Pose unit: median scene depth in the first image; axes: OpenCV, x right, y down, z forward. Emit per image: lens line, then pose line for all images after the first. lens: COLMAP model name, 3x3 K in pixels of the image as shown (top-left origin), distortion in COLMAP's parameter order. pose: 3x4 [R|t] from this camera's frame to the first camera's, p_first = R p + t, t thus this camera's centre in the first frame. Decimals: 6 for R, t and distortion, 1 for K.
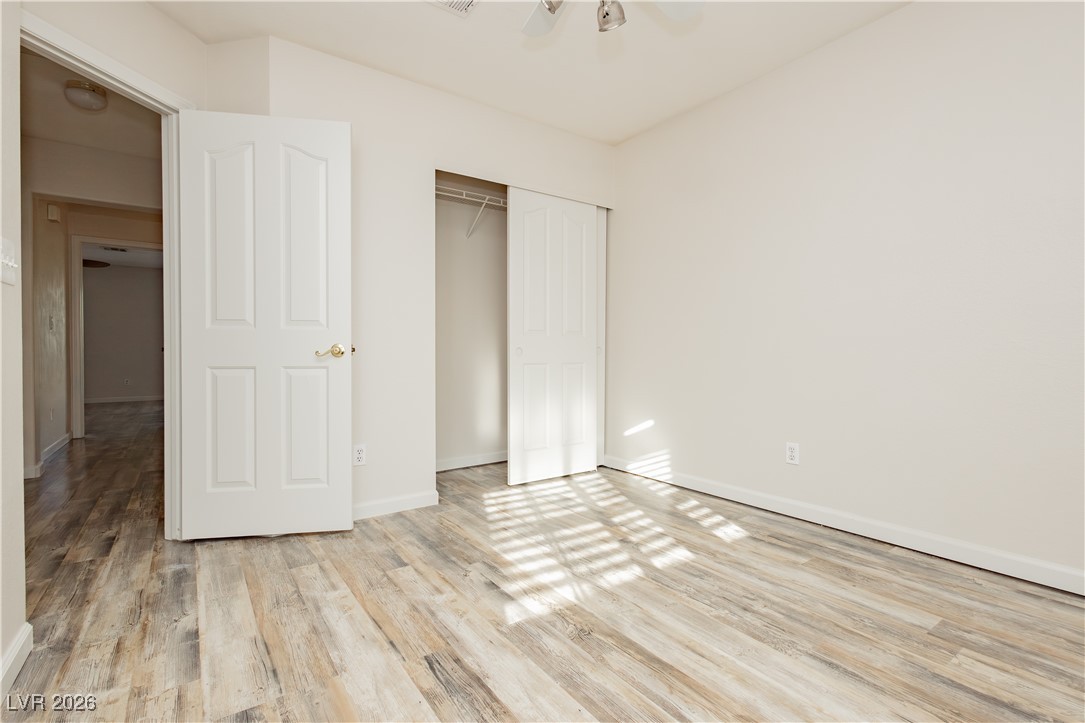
lens RADIAL K [[491.7, 0, 542.5], [0, 491.7, 361.5], [0, 0, 1]] dist [0.000101, -0.000475]
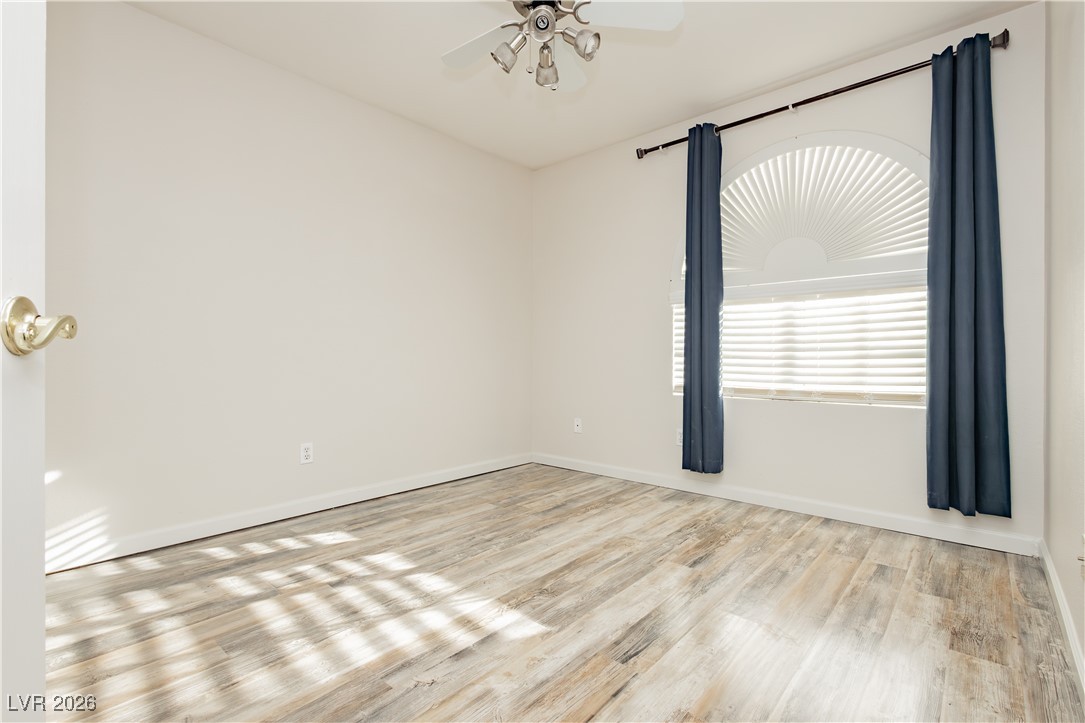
lens RADIAL K [[497.0, 0, 541.5], [0, 497.0, 360.2], [0, 0, 1]] dist [0.009572, -0.004421]
pose [[-0.217000, 0.001515, 0.976170, -0.791589], [0.020843, 0.999778, 0.003082, -0.004168], [-0.975949, 0.021015, -0.216984, 0.920488]]
